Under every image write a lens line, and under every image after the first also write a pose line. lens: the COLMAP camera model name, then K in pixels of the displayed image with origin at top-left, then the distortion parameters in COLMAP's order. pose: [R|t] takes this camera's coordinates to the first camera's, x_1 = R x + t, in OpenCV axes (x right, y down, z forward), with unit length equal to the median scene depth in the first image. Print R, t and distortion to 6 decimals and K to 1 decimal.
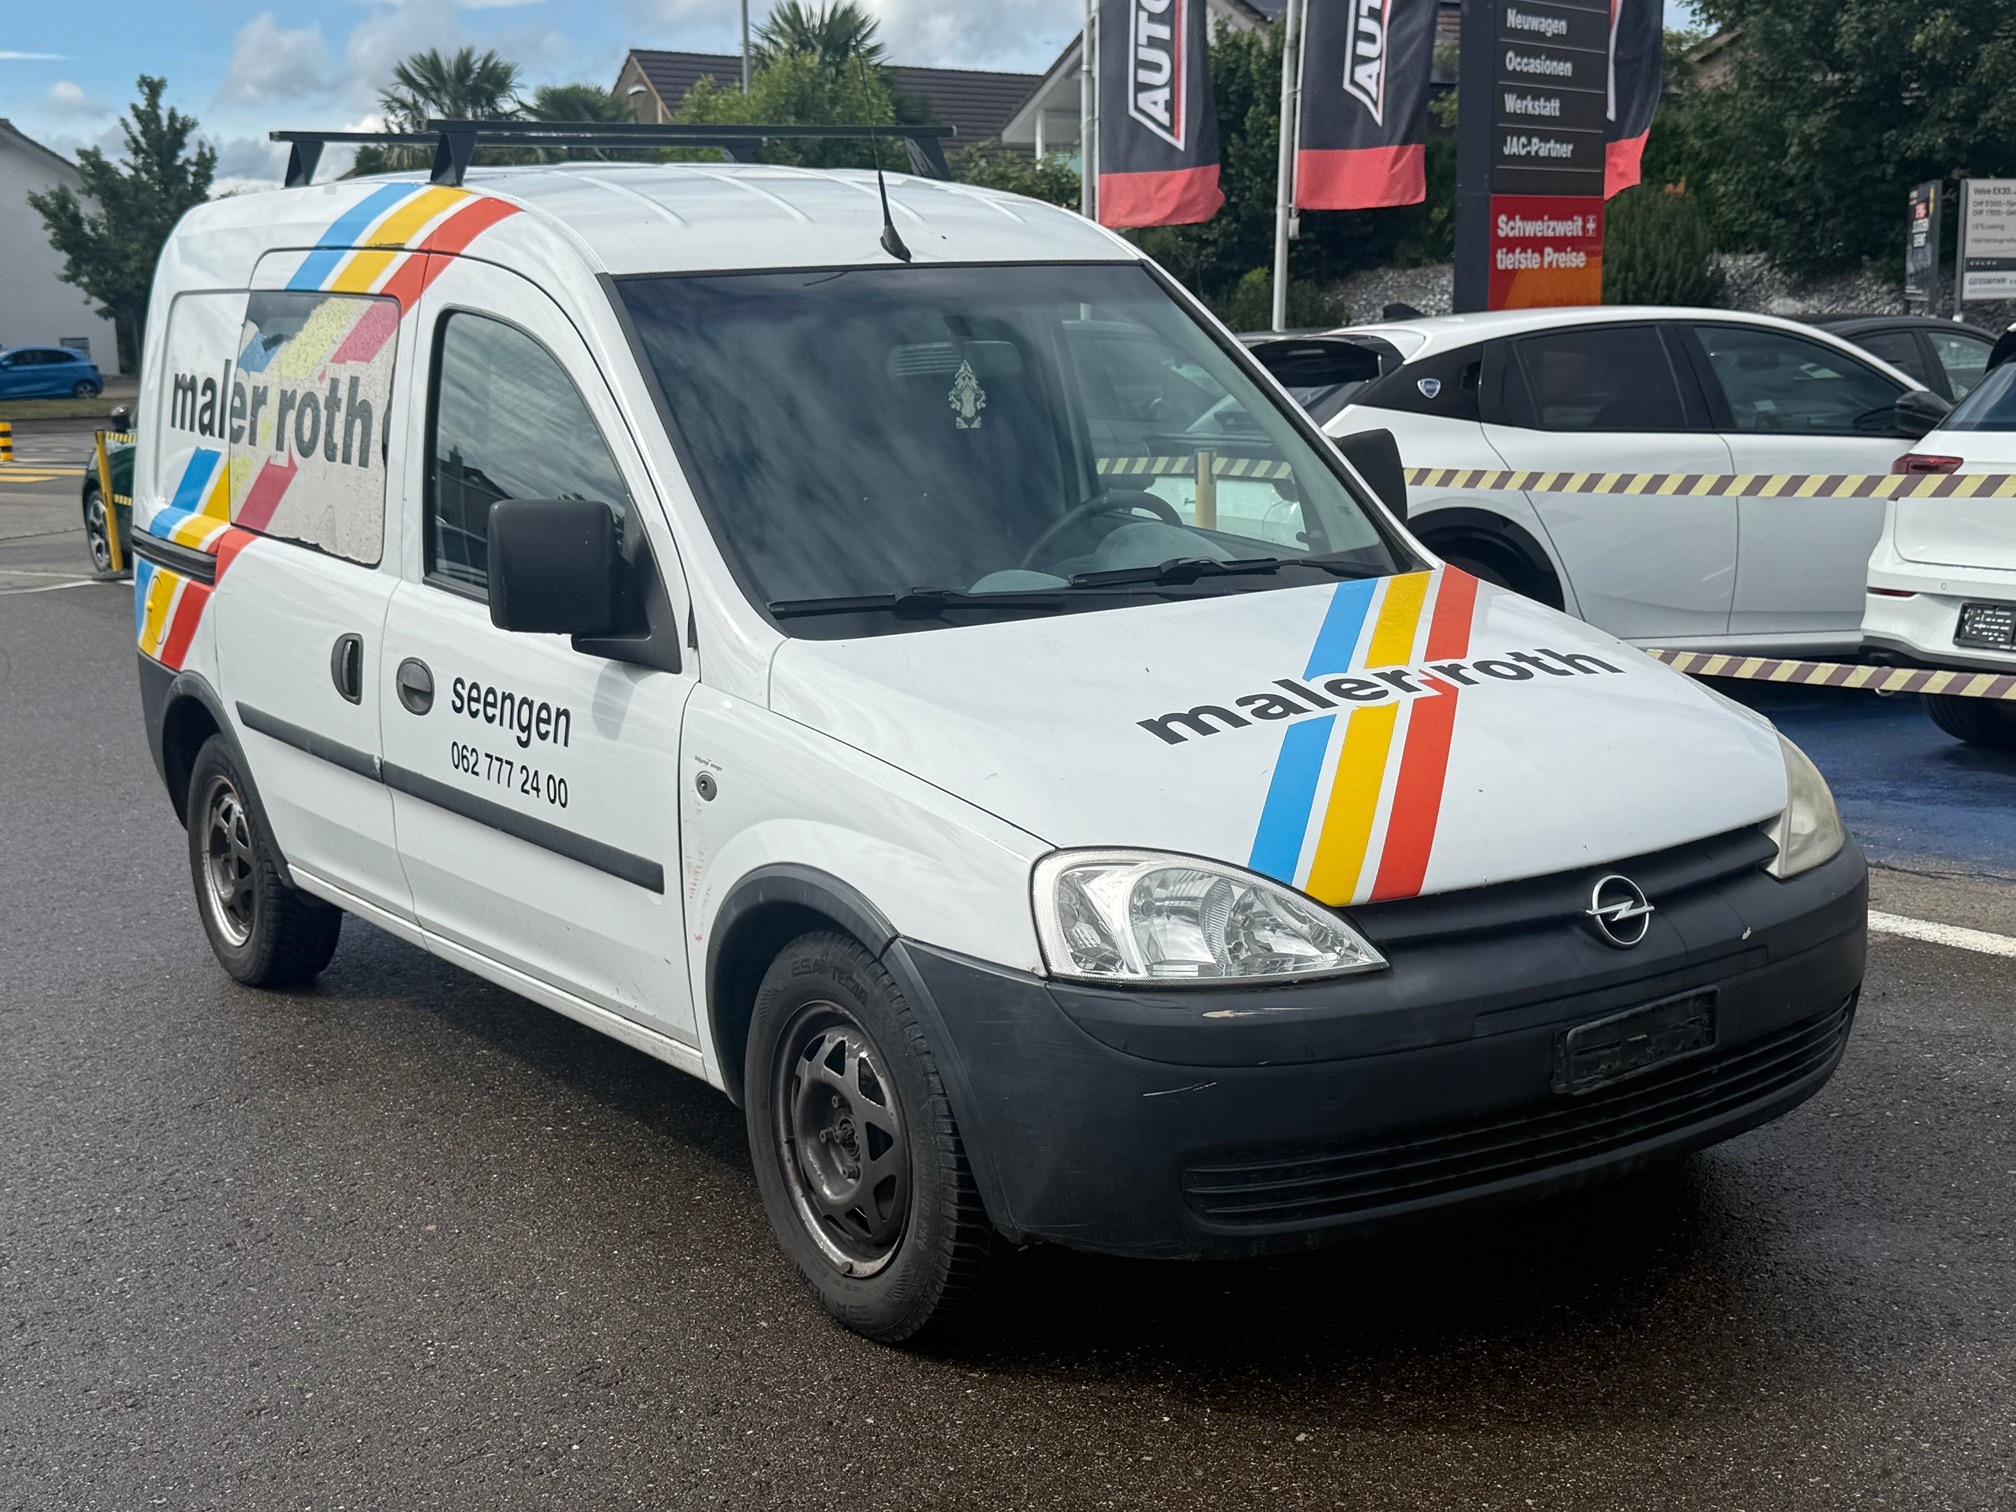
lens RADIAL K [[2620.9, 0, 996.5], [0, 2620.9, 837.0], [0, 0, 1]] dist [0.117019, 0.000000]
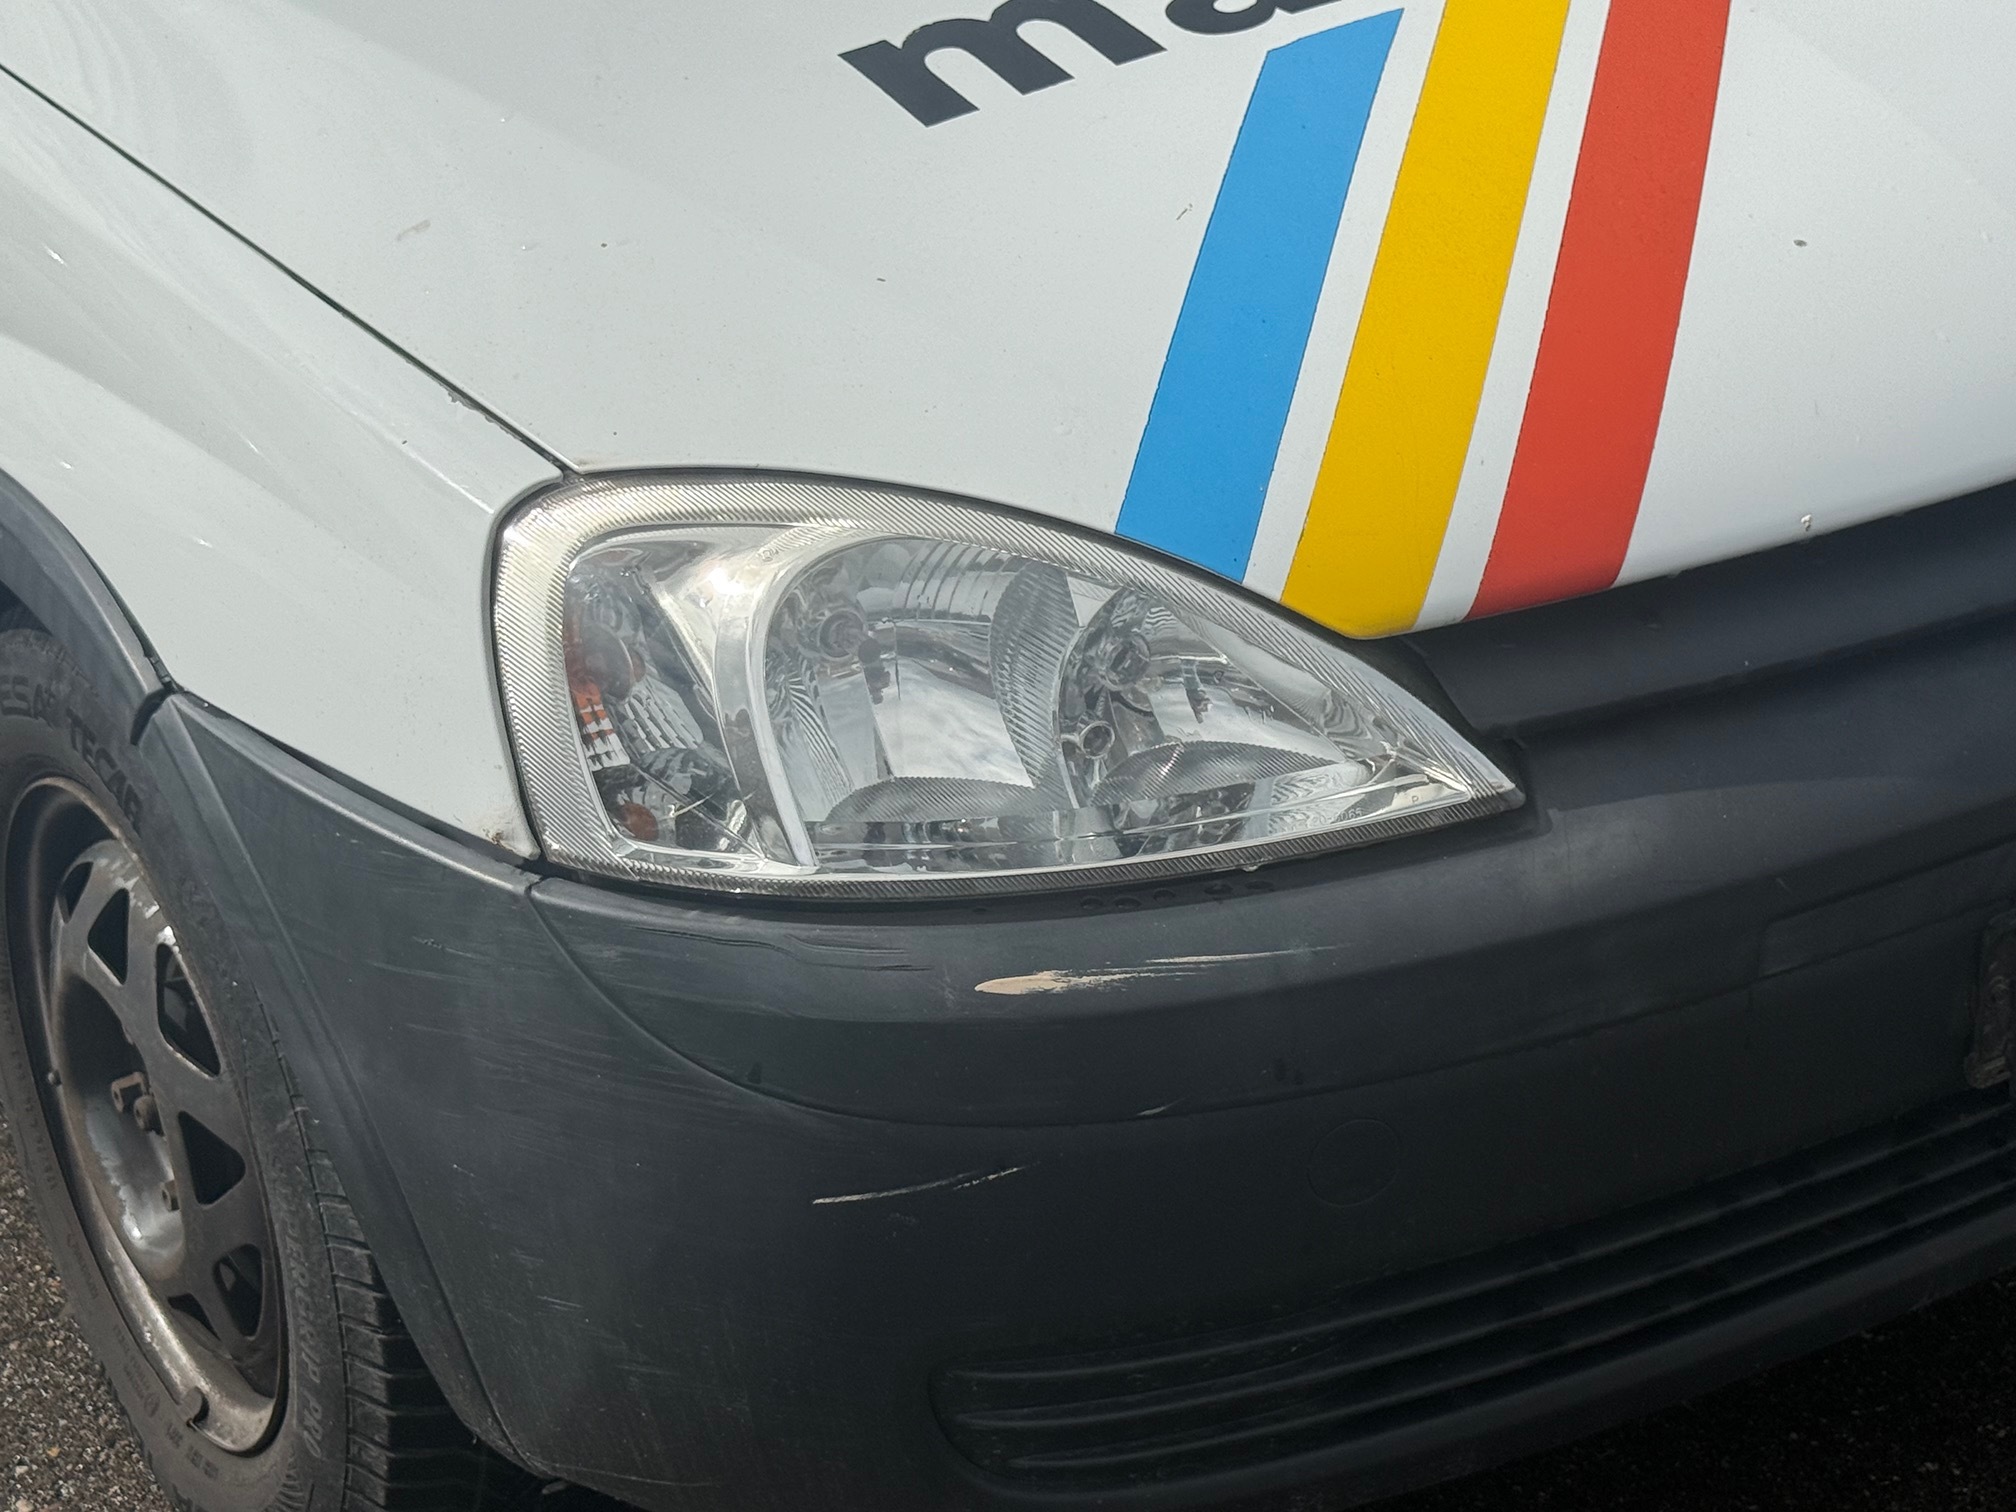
lens RADIAL K [[3589.9, 0, 1004.4], [0, 3589.9, 750.5], [0, 0, 1]] dist [0.051436, 0.000000]
pose [[0.999746, -0.015512, -0.016378, 0.055655], [0.018868, 0.972958, 0.230211, -0.043053], [0.012364, -0.230462, 0.973003, 0.338515]]
